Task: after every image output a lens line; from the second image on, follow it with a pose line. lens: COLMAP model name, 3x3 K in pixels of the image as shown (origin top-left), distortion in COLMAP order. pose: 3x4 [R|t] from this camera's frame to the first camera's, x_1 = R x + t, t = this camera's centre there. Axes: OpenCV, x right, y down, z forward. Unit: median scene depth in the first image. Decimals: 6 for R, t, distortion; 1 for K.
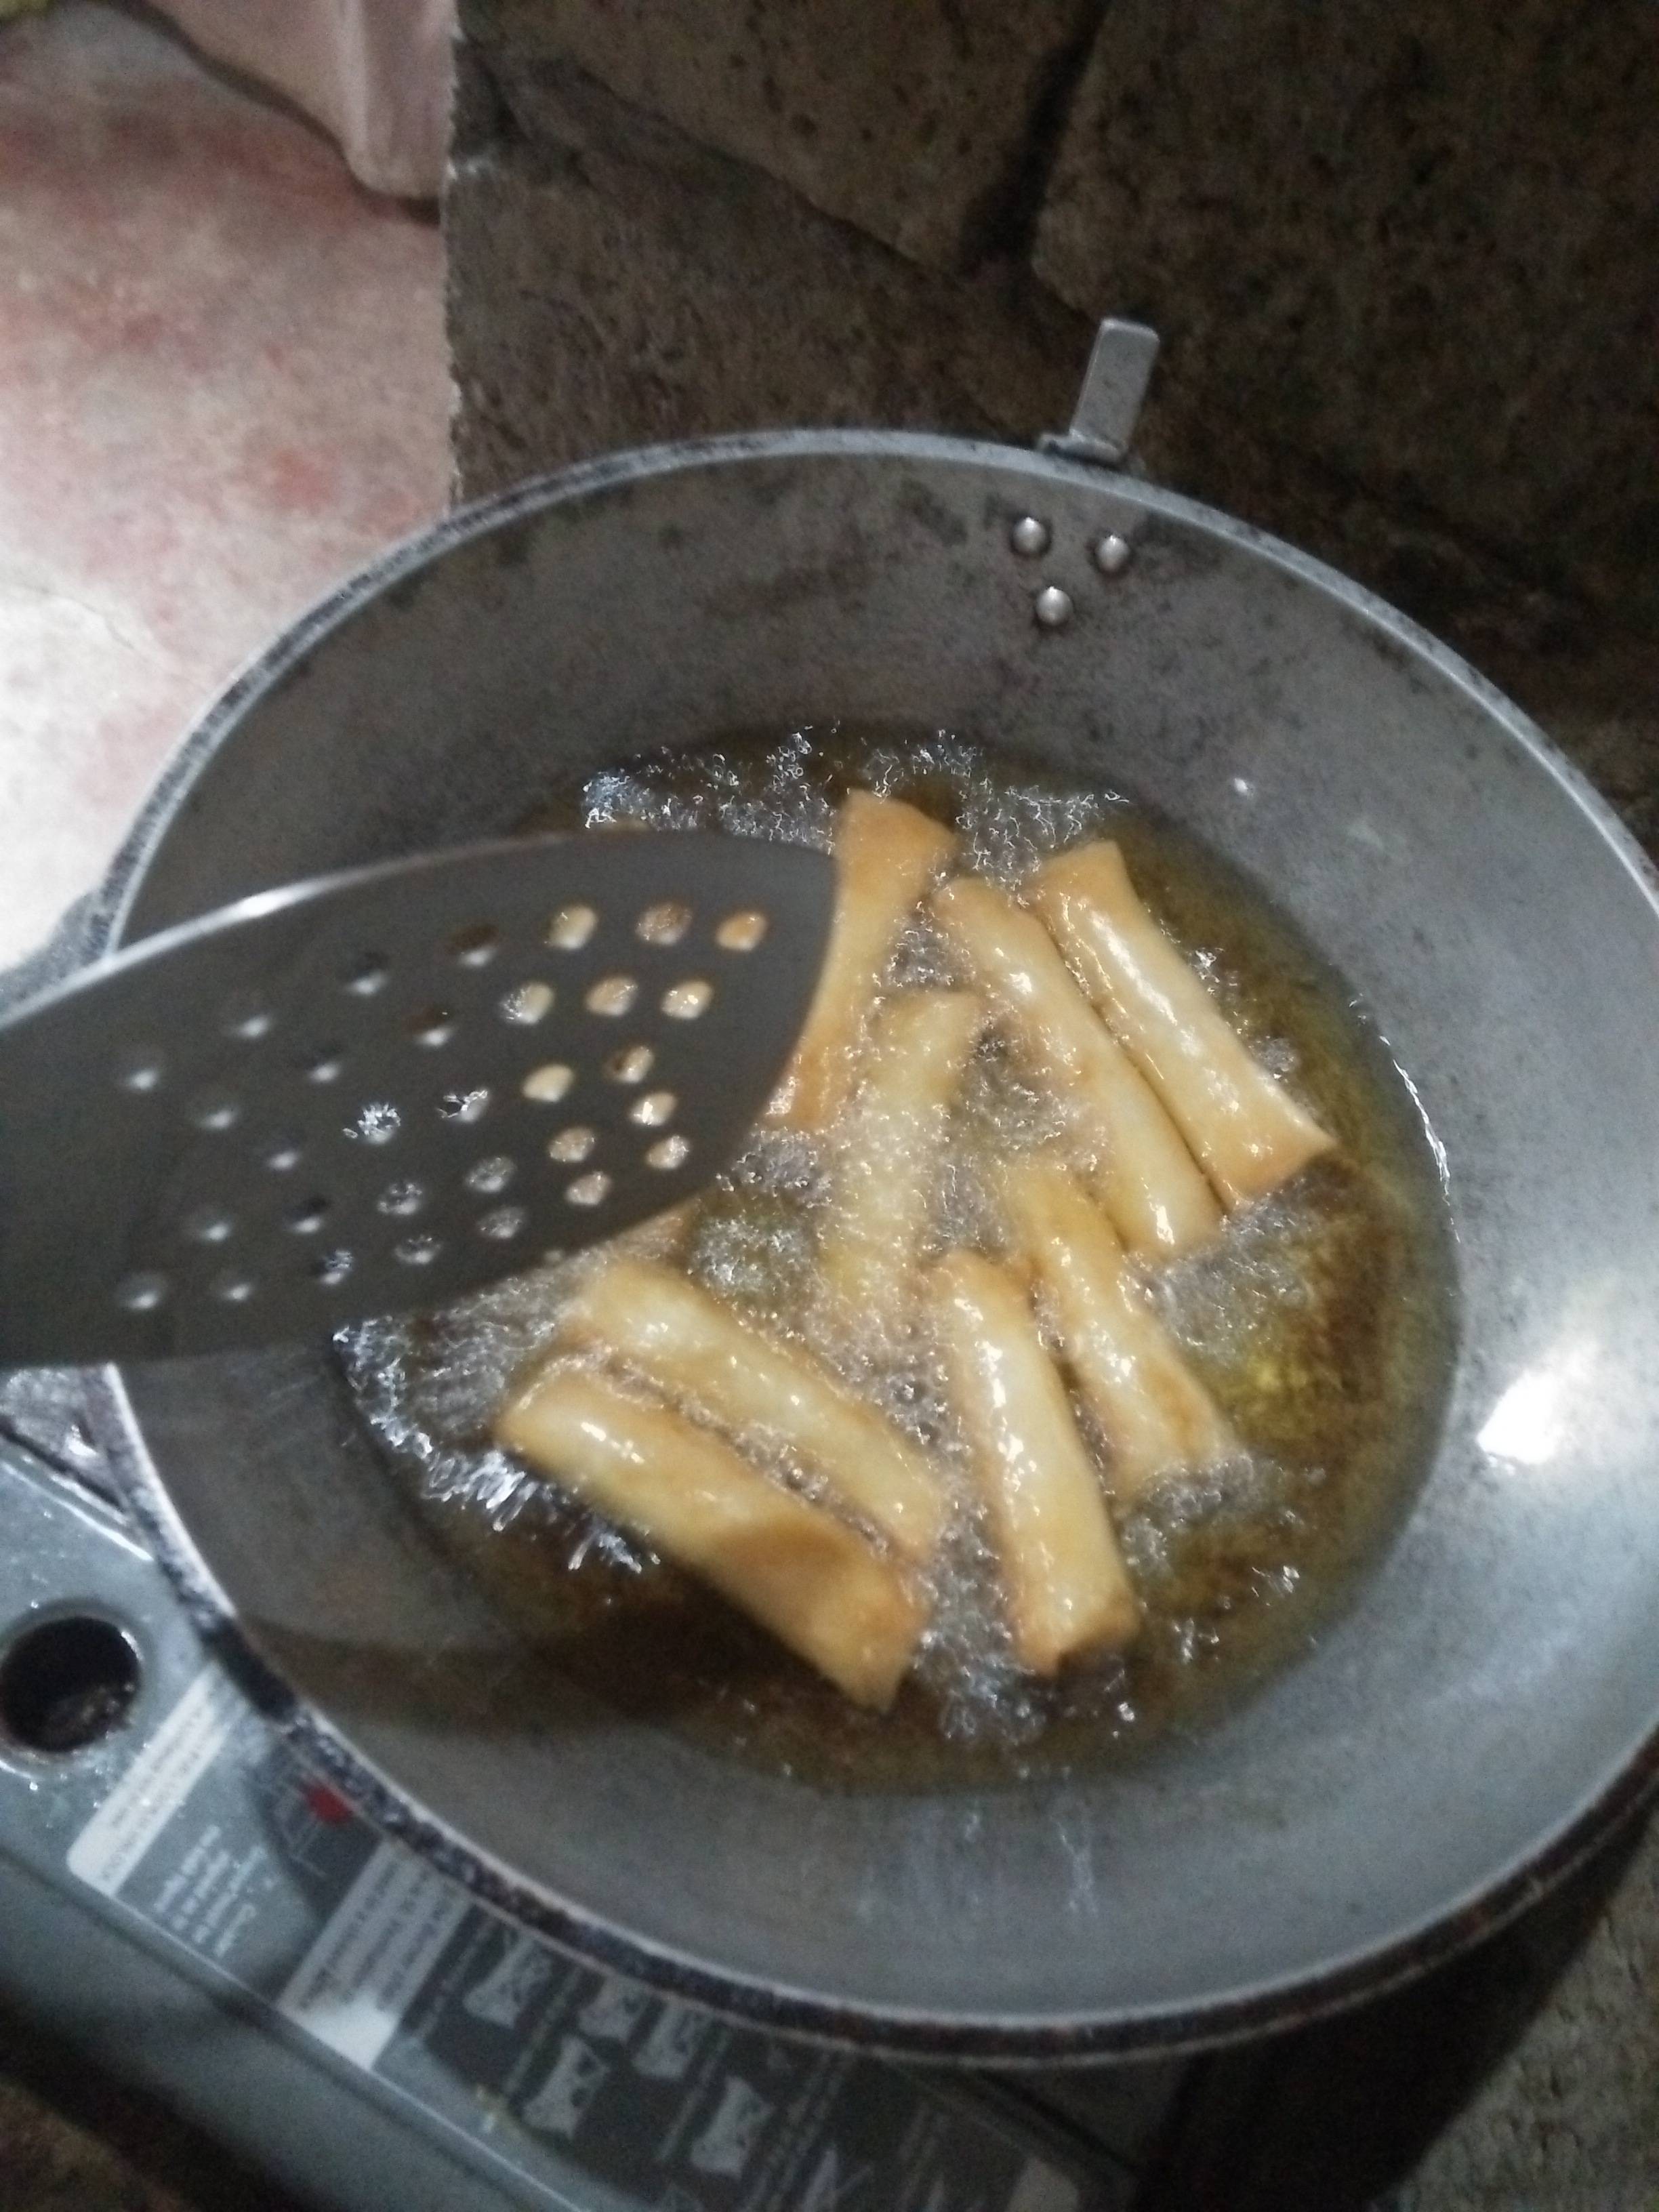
lens RADIAL K [[1758.1, 0, 829.5], [0, 1758.1, 1106.0], [0, 0, 1]] dist [0.128842, -0.183824]
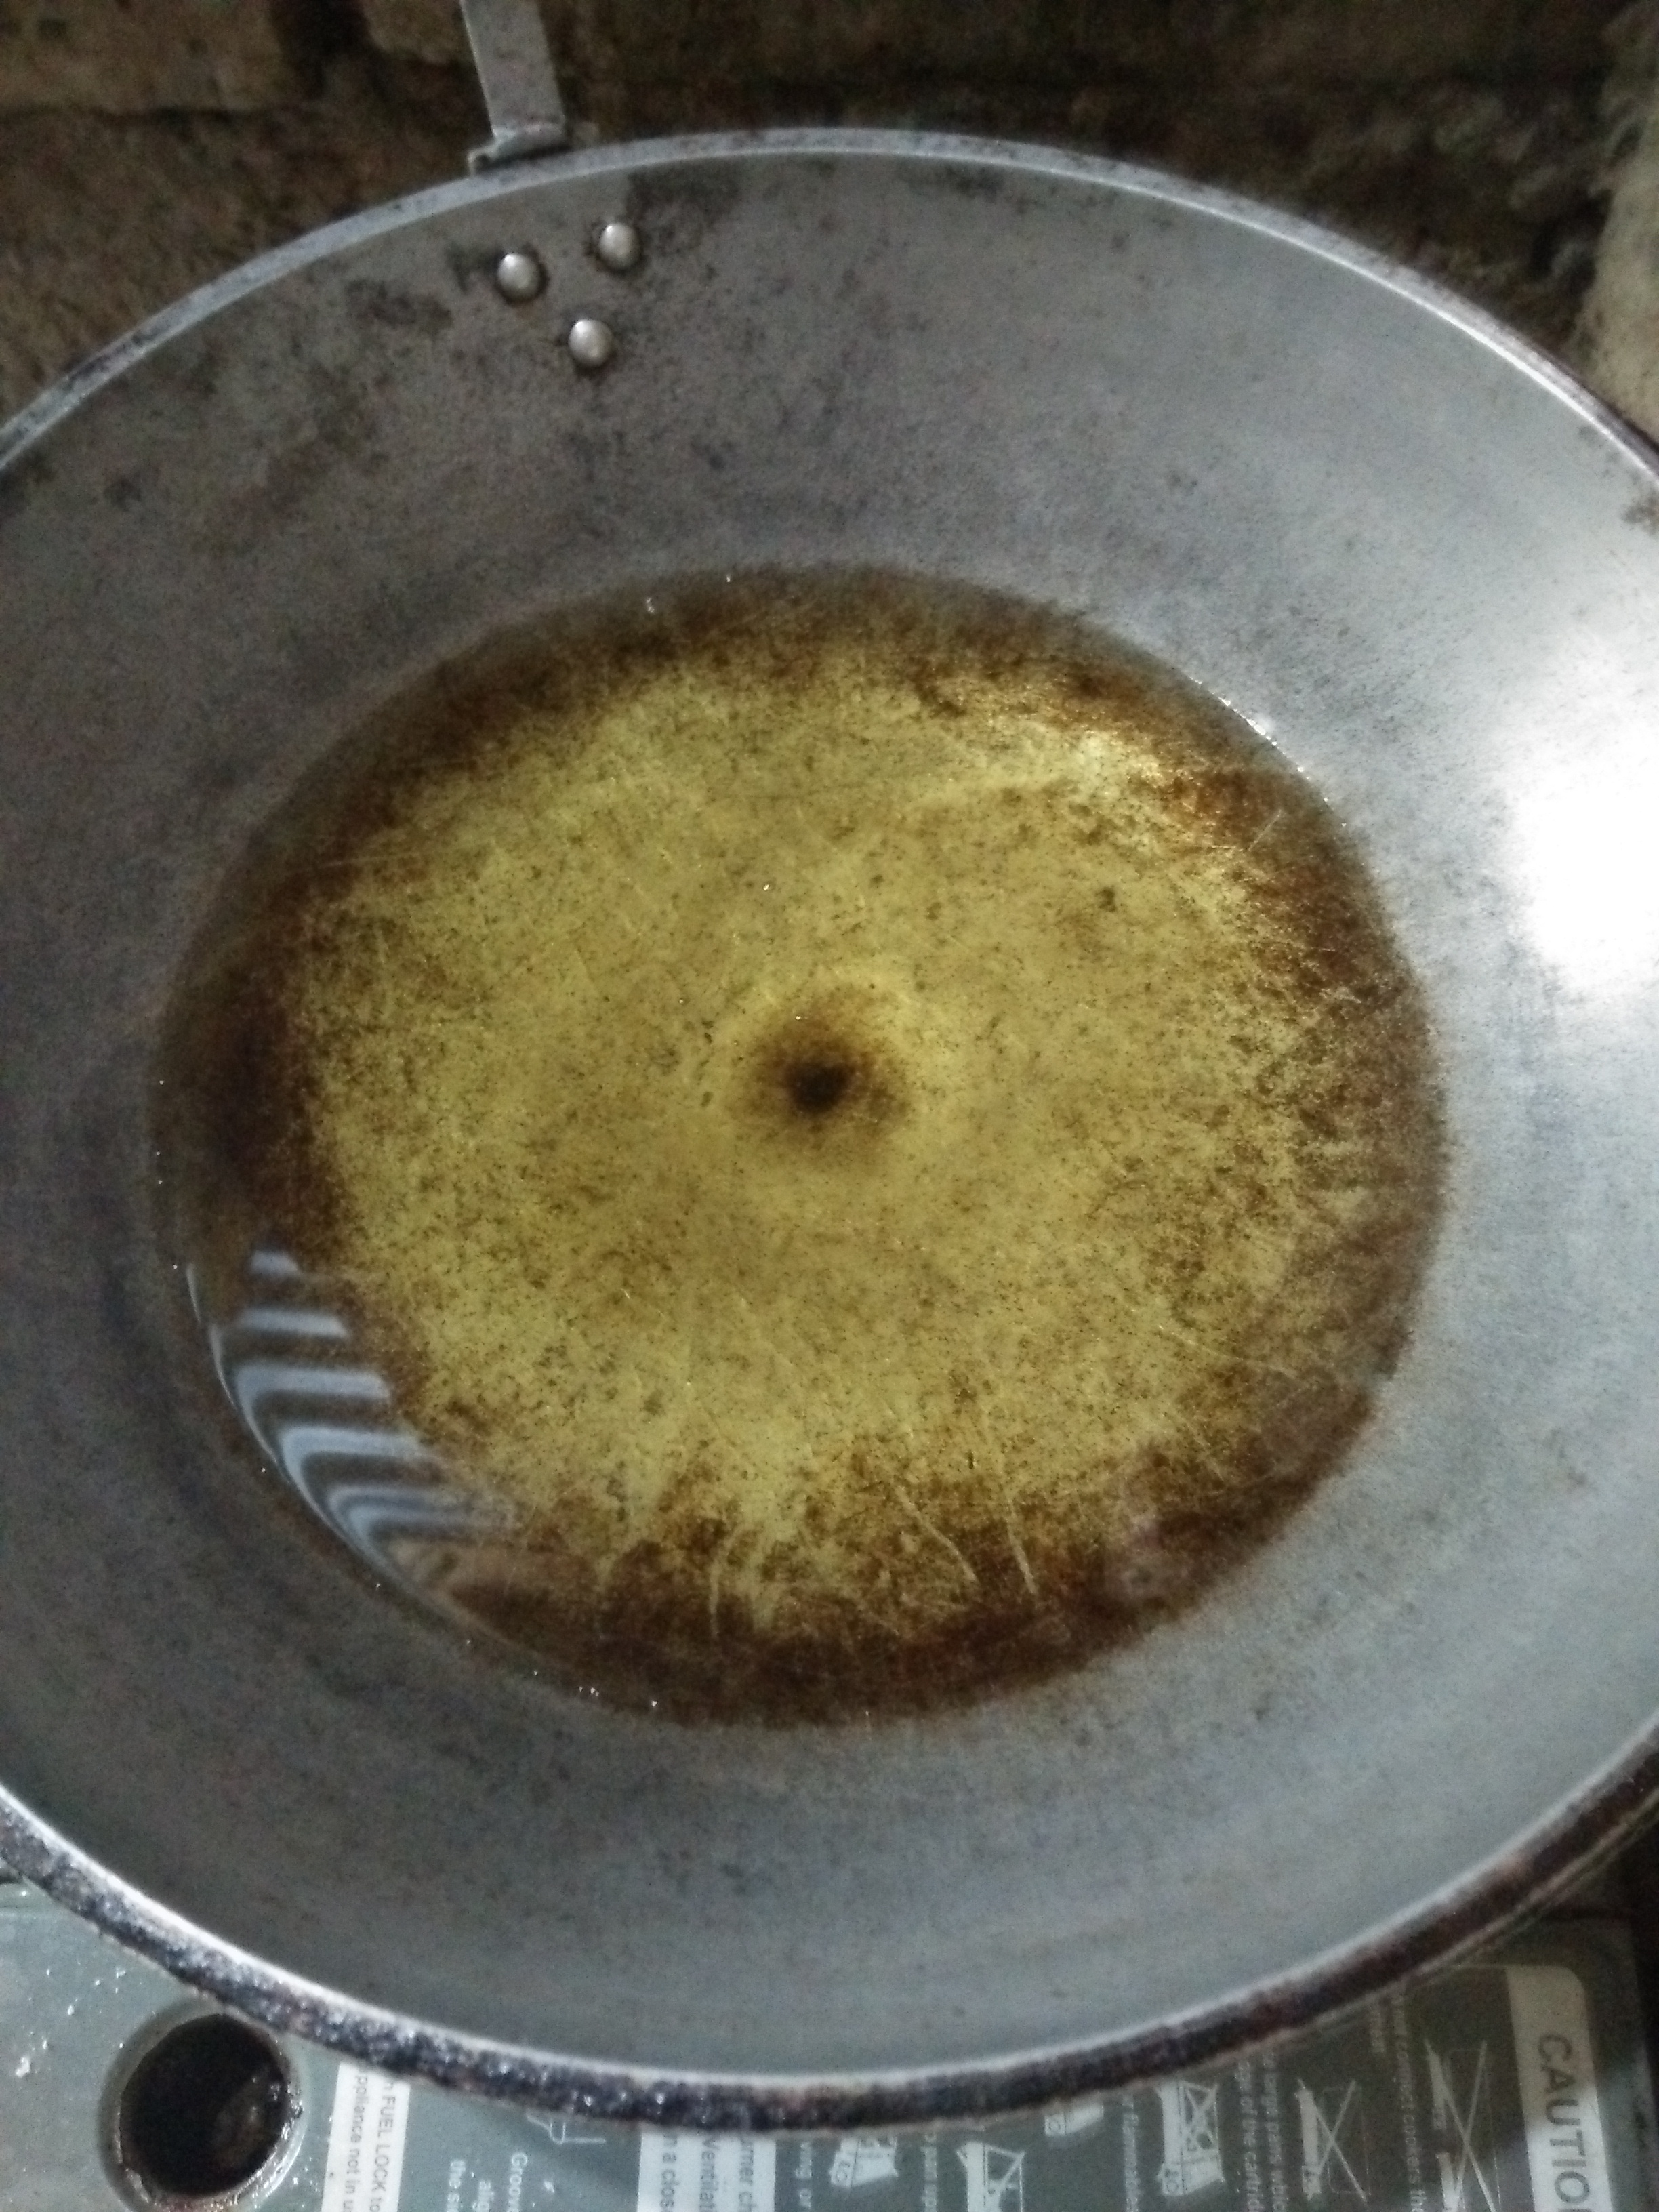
lens RADIAL K [[1758.1, 0, 829.5], [0, 1758.1, 1106.0], [0, 0, 1]] dist [0.128842, -0.183824]
pose [[0.859890, -0.508620, 0.043541, 0.007402], [0.506174, 0.860584, 0.056414, 0.029257], [-0.066164, -0.026470, 0.997458, 0.176006]]
